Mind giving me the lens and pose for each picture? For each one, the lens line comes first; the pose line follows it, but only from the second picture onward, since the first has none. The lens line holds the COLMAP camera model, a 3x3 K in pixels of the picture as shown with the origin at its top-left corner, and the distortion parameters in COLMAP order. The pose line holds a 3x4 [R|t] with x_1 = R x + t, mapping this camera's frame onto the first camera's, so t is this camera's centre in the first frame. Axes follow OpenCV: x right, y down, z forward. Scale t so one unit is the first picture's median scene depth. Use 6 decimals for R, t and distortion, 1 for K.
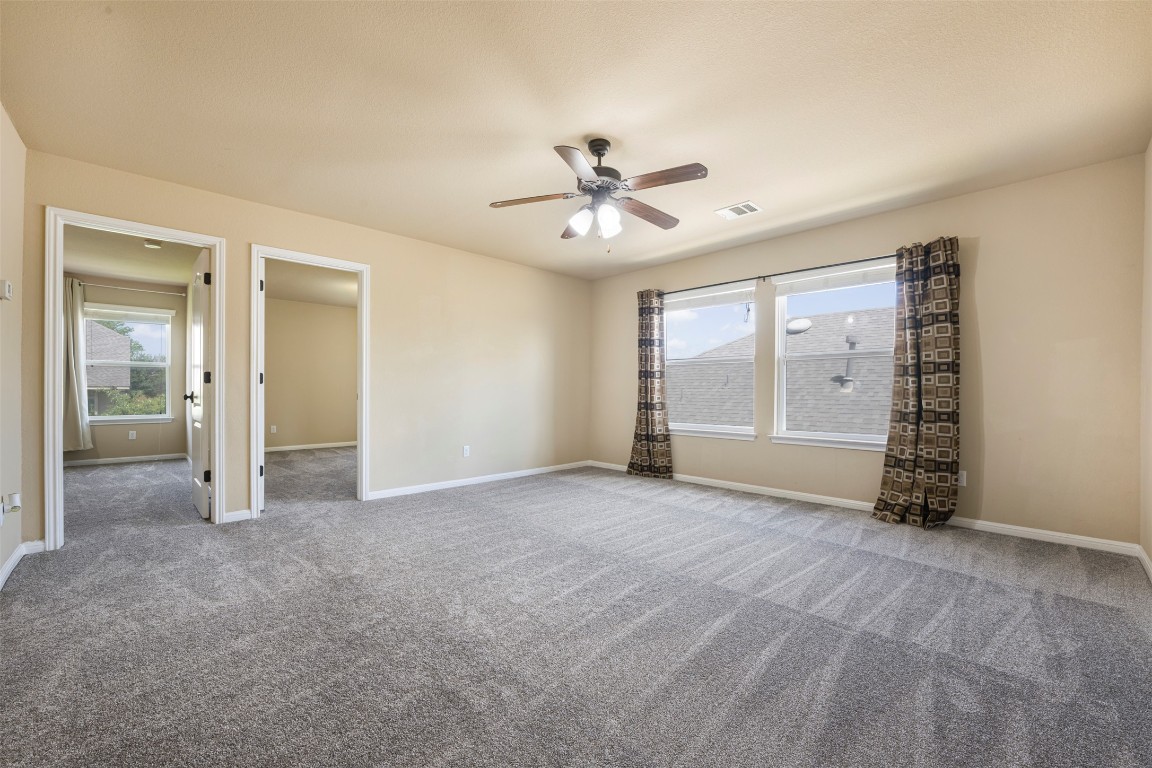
lens RADIAL K [[460.9, 0, 578.1], [0, 460.9, 389.9], [0, 0, 1]] dist [-0.008691, 0.001125]
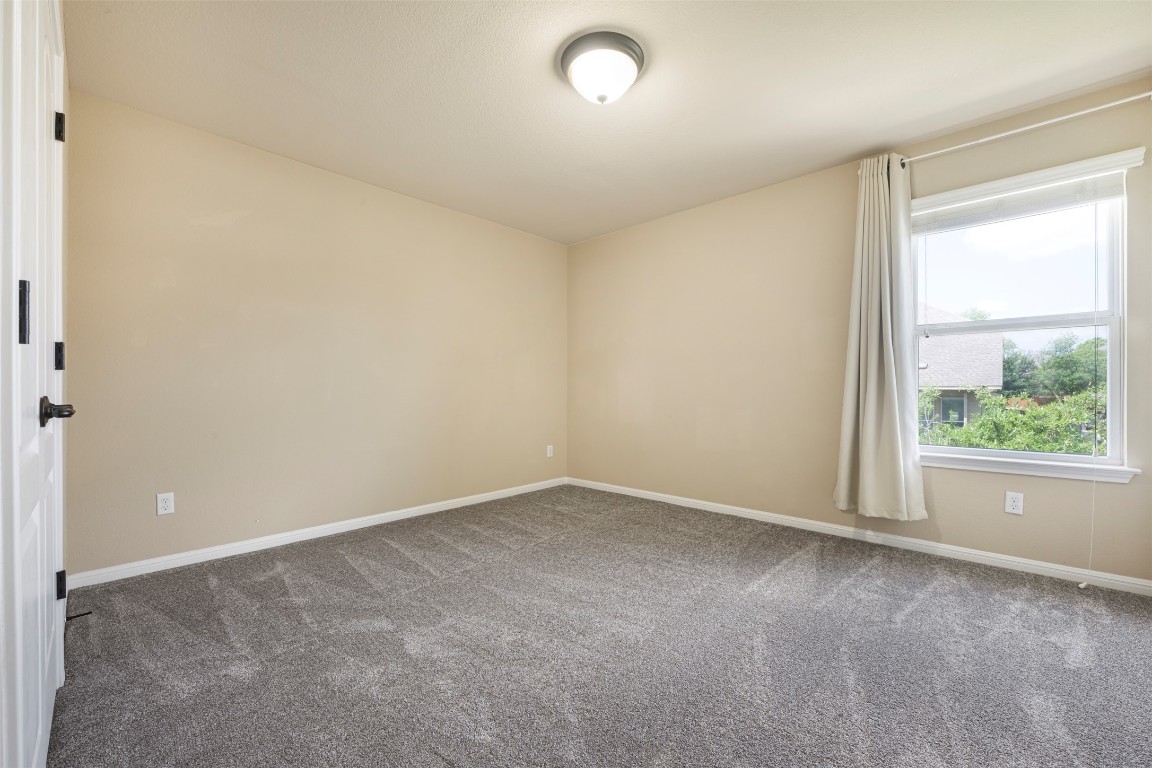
lens RADIAL K [[460.9, 0, 578.8], [0, 460.9, 388.5], [0, 0, 1]] dist [-0.008691, 0.001125]
pose [[0.050133, -0.002450, -0.998740, -0.628537], [-0.000903, 0.999996, -0.002498, 0.001987], [0.998742, 0.001028, 0.050130, 0.634885]]
